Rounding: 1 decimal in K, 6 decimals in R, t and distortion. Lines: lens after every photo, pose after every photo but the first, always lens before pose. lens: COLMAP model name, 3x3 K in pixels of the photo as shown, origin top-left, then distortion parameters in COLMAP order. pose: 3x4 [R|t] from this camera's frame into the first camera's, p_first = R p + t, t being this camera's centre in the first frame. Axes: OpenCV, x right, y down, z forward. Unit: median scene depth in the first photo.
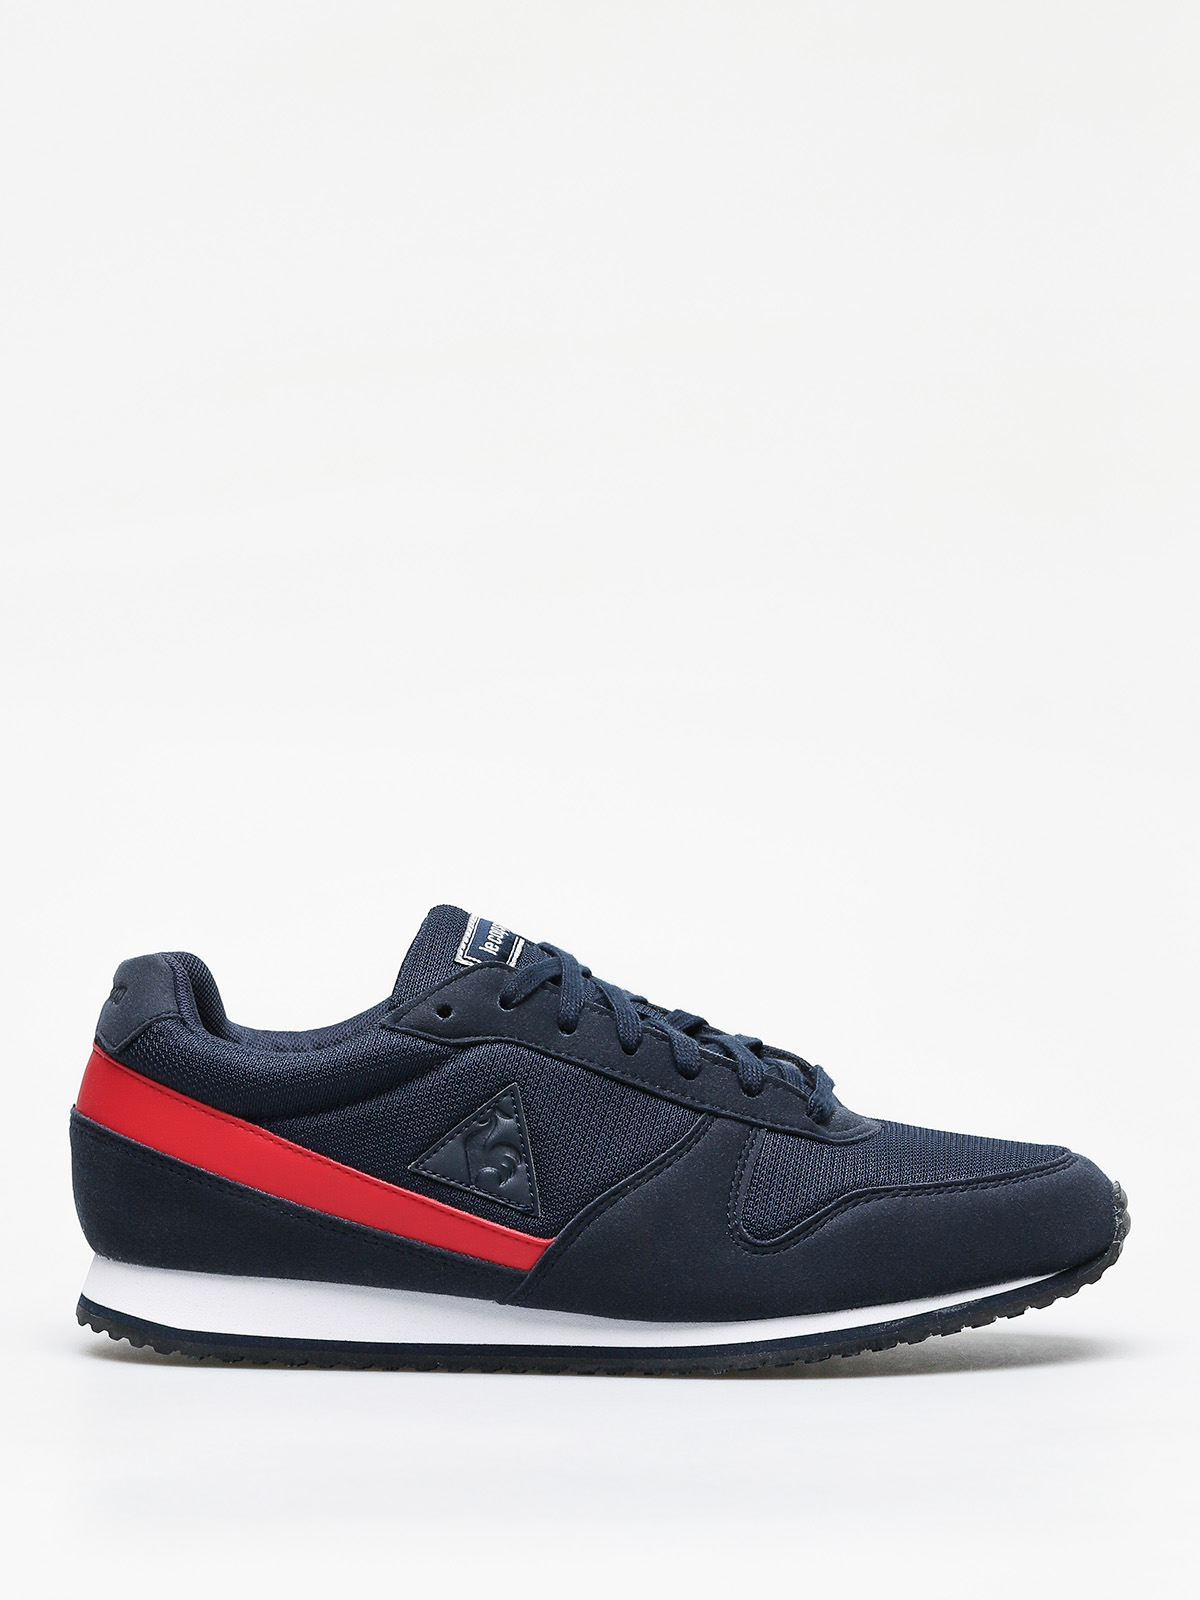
lens RADIAL K [[4556.2, 0, 599.2], [0, 4556.2, 800.4], [0, 0, 1]] dist [0.380440, 0.000000]
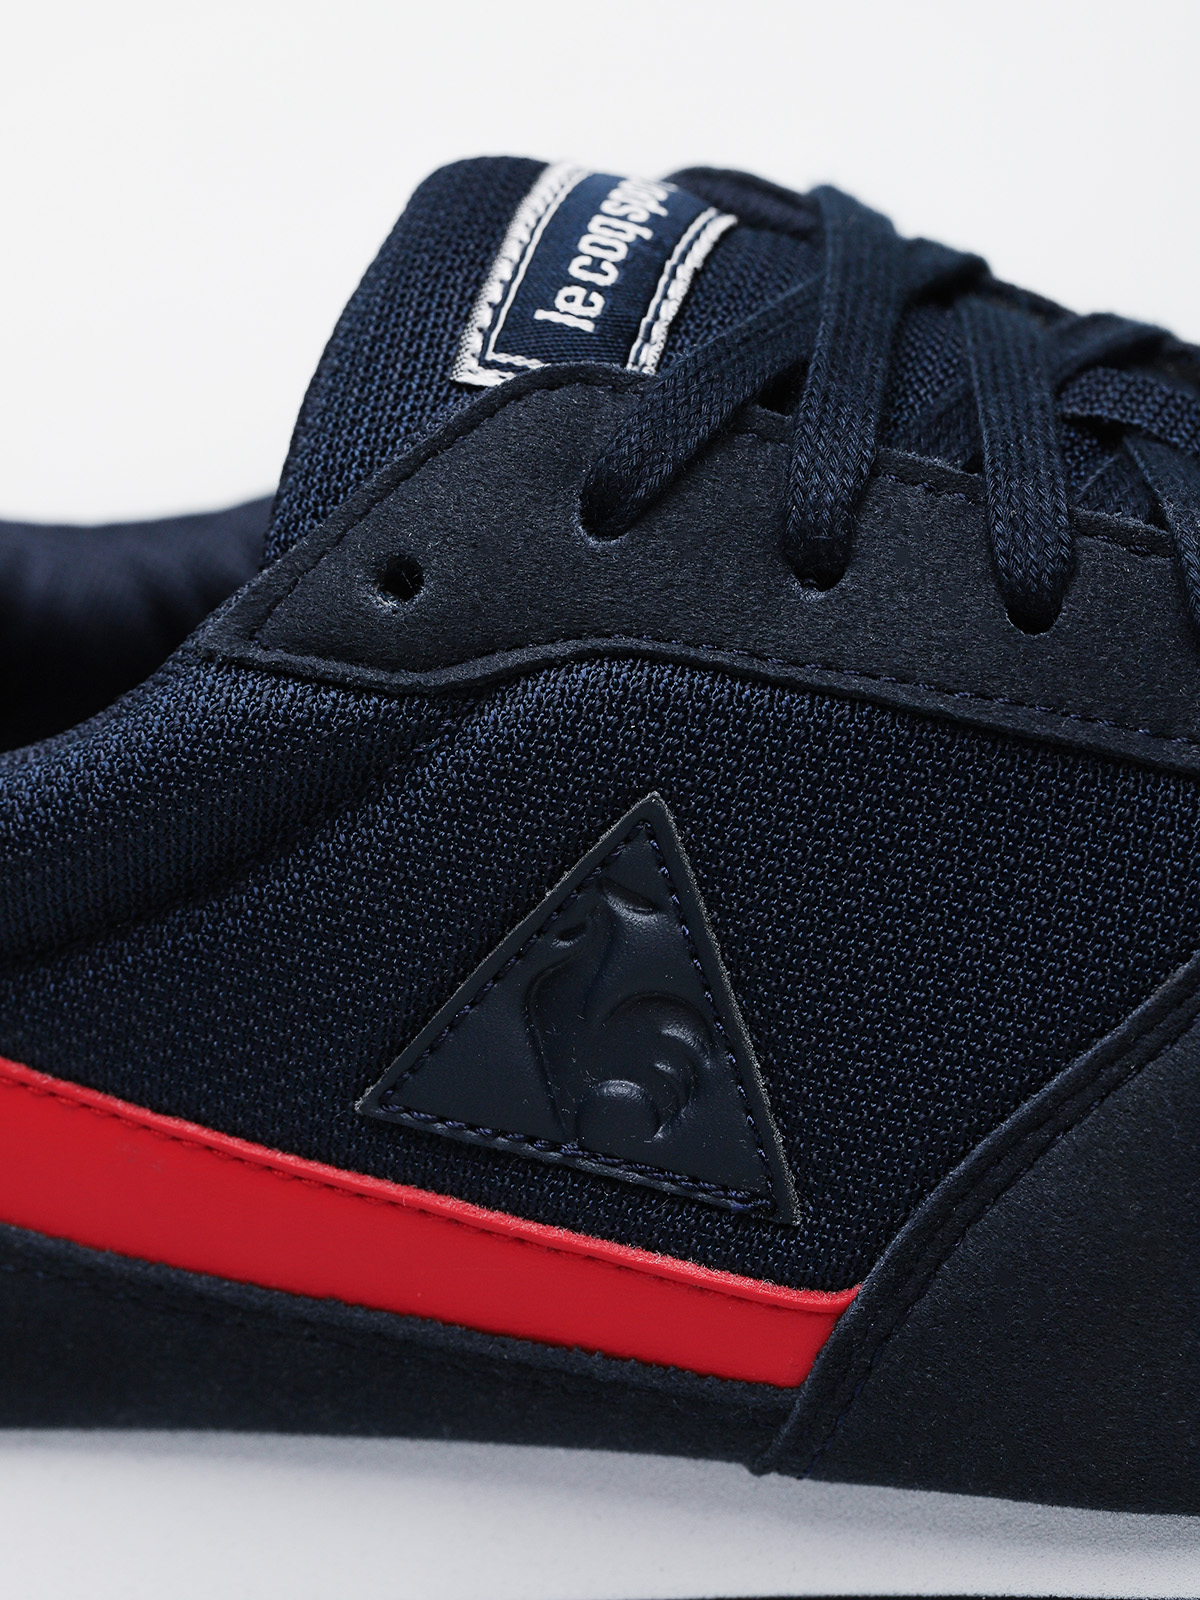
lens RADIAL K [[4556.2, 0, 604.3], [0, 4556.2, 800.7], [0, 0, 1]] dist [0.380440, 0.000000]
pose [[0.968600, -0.123767, -0.215628, 0.042265], [0.170755, 0.961545, 0.215116, -0.002109], [0.180711, -0.245181, 0.952486, 0.713294]]
